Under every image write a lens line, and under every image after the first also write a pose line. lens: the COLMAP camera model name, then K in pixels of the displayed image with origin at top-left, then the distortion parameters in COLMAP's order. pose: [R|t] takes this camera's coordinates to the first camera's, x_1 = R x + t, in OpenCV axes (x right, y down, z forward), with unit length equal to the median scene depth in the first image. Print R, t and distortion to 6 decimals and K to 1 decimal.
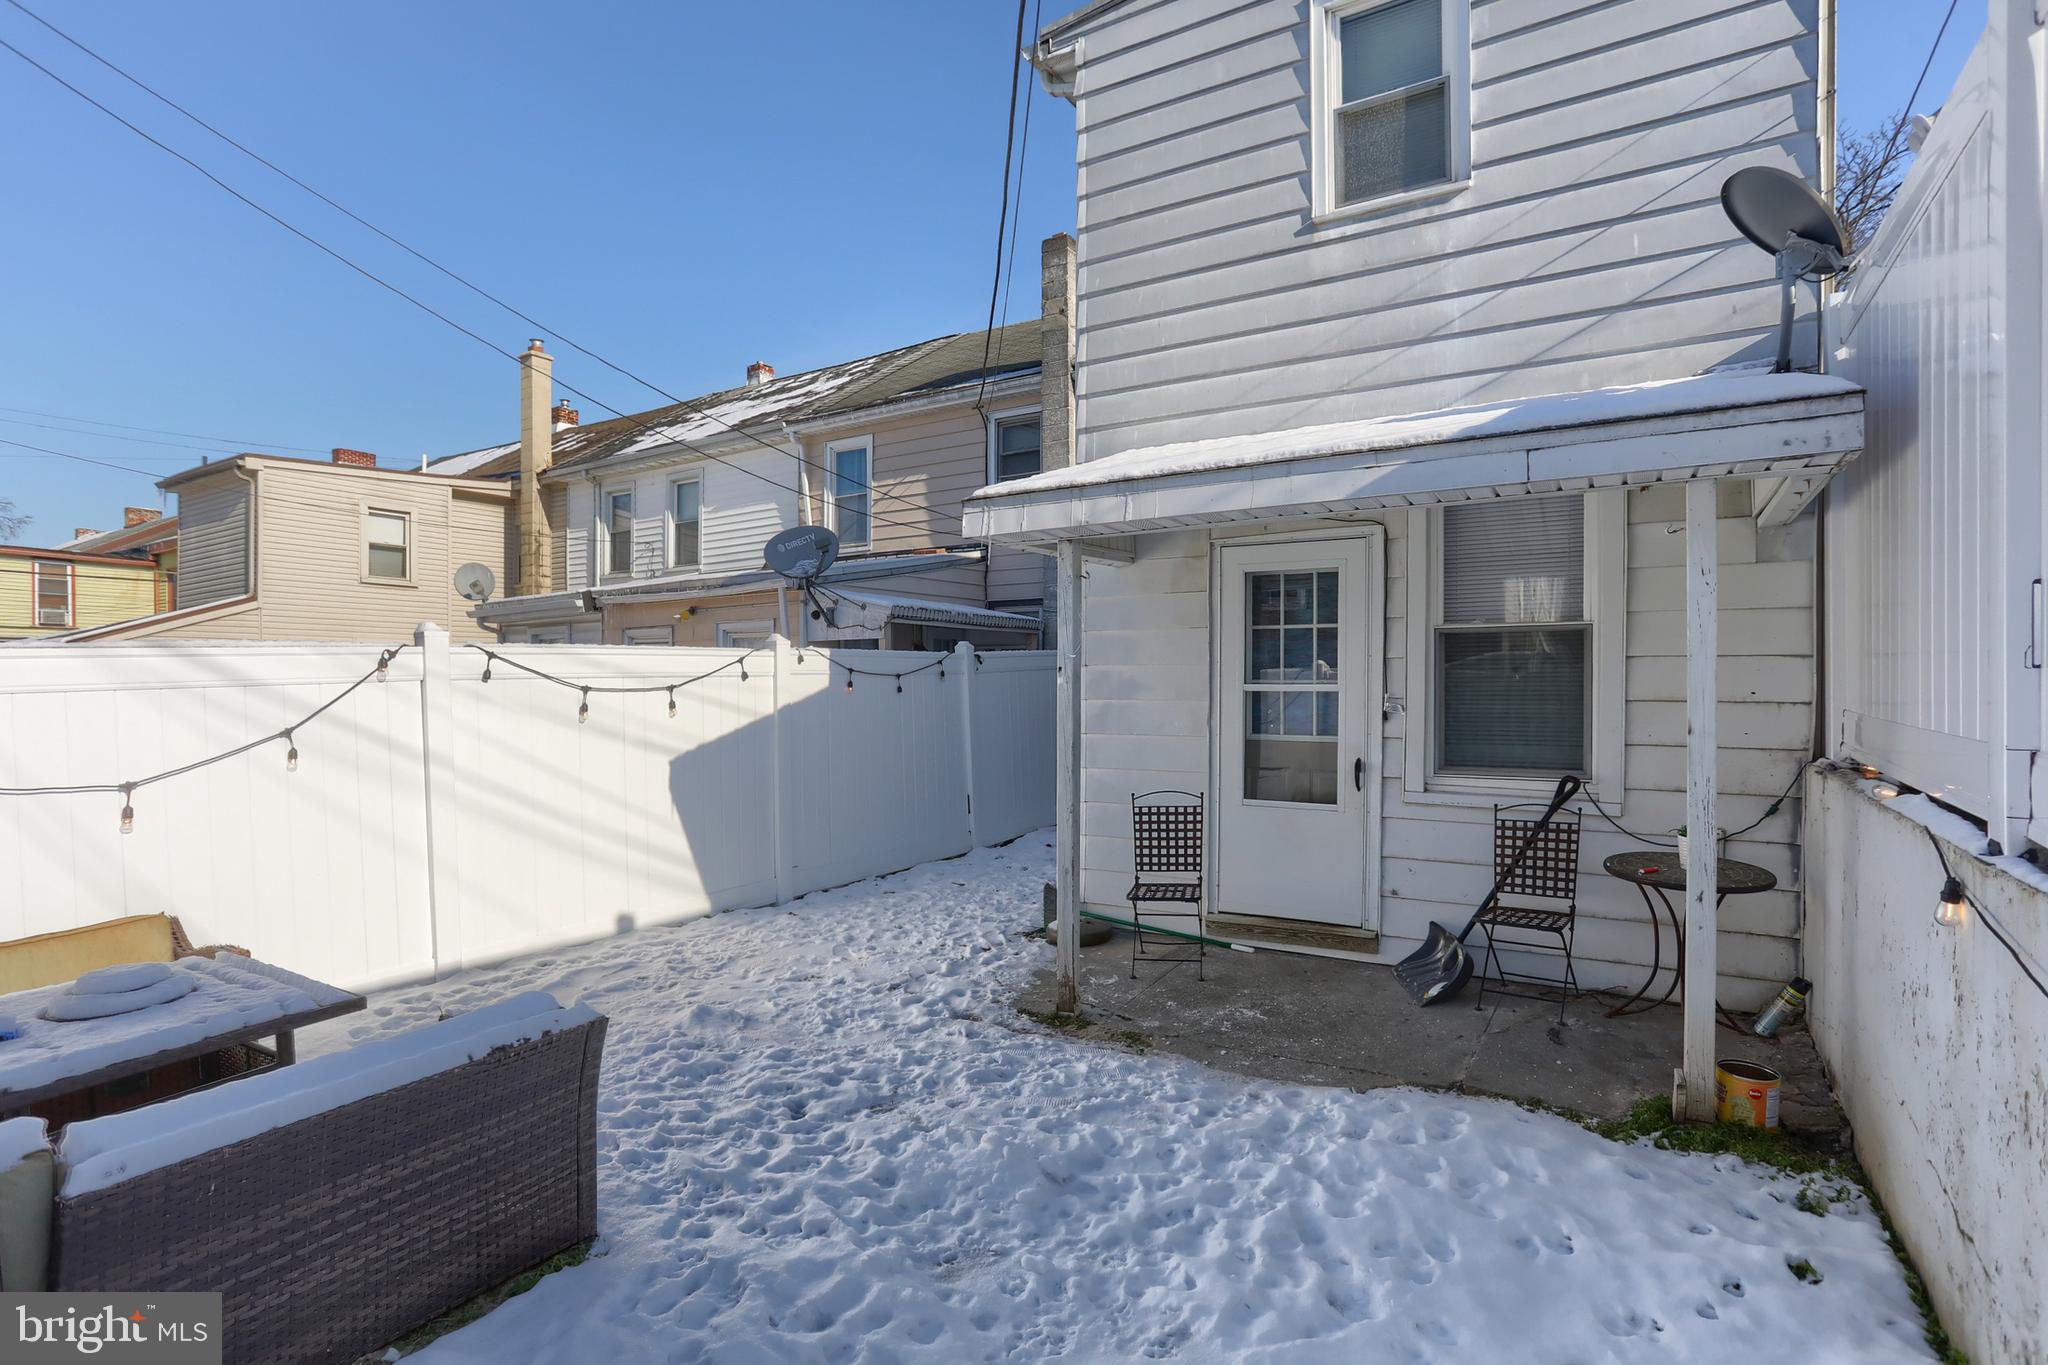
lens RADIAL K [[1032.9, 0, 1034.9], [0, 1032.9, 655.7], [0, 0, 1]] dist [-0.003233, -0.021239]
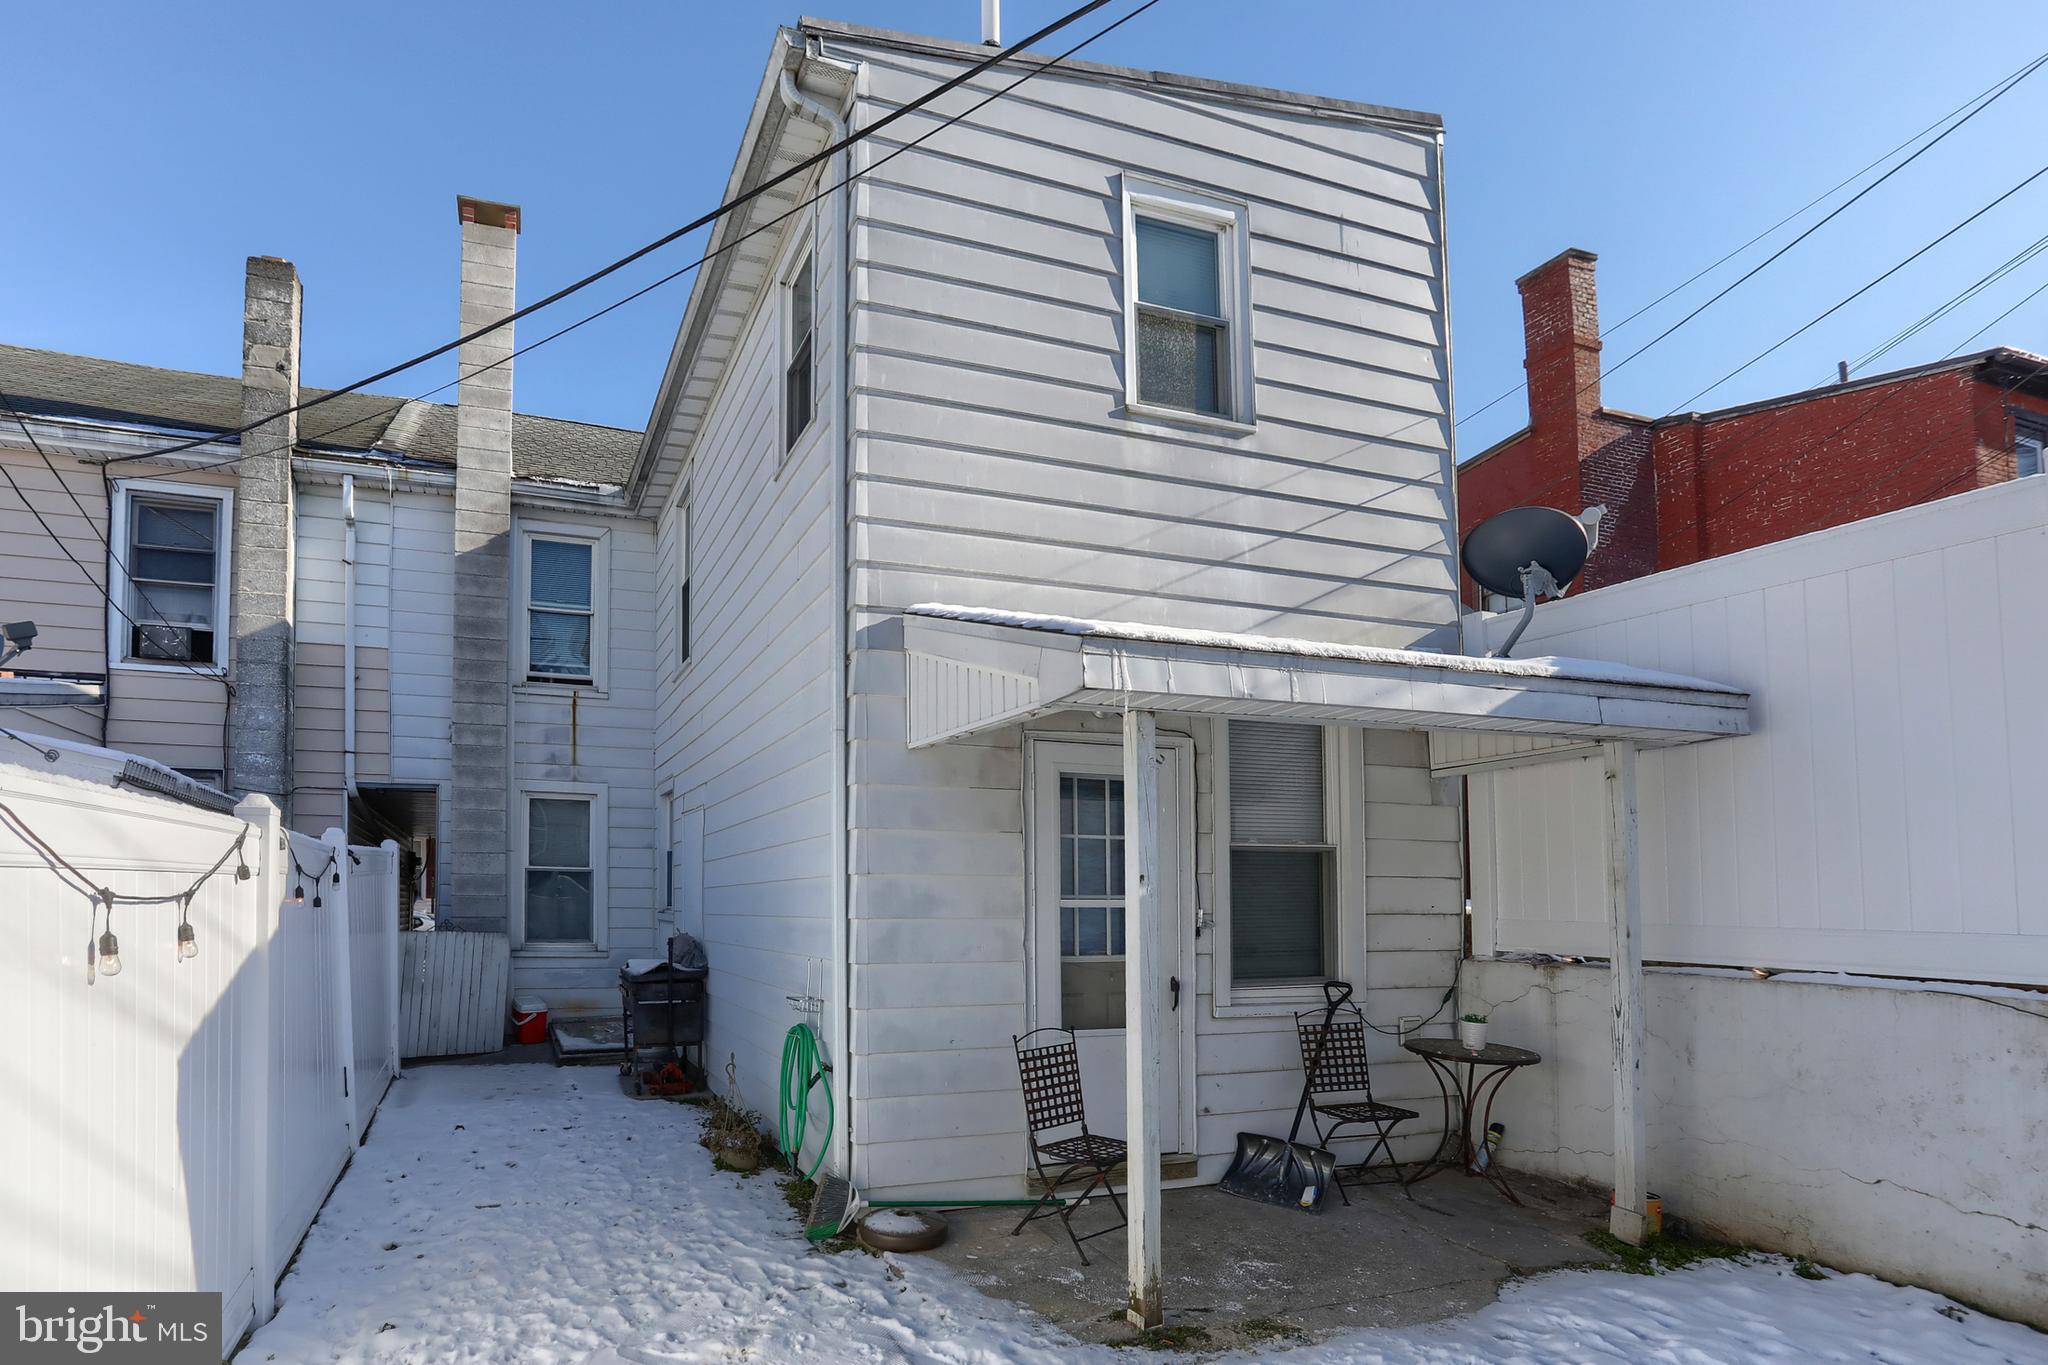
lens RADIAL K [[1052.5, 0, 1023.3], [0, 1052.5, 853.4], [0, 0, 1]] dist [-0.029315, 0.000313]
pose [[0.634631, 0.037935, 0.771883, -0.546260], [-0.023984, 0.999280, -0.029392, 0.017161], [-0.772443, 0.000140, 0.635084, 0.493828]]
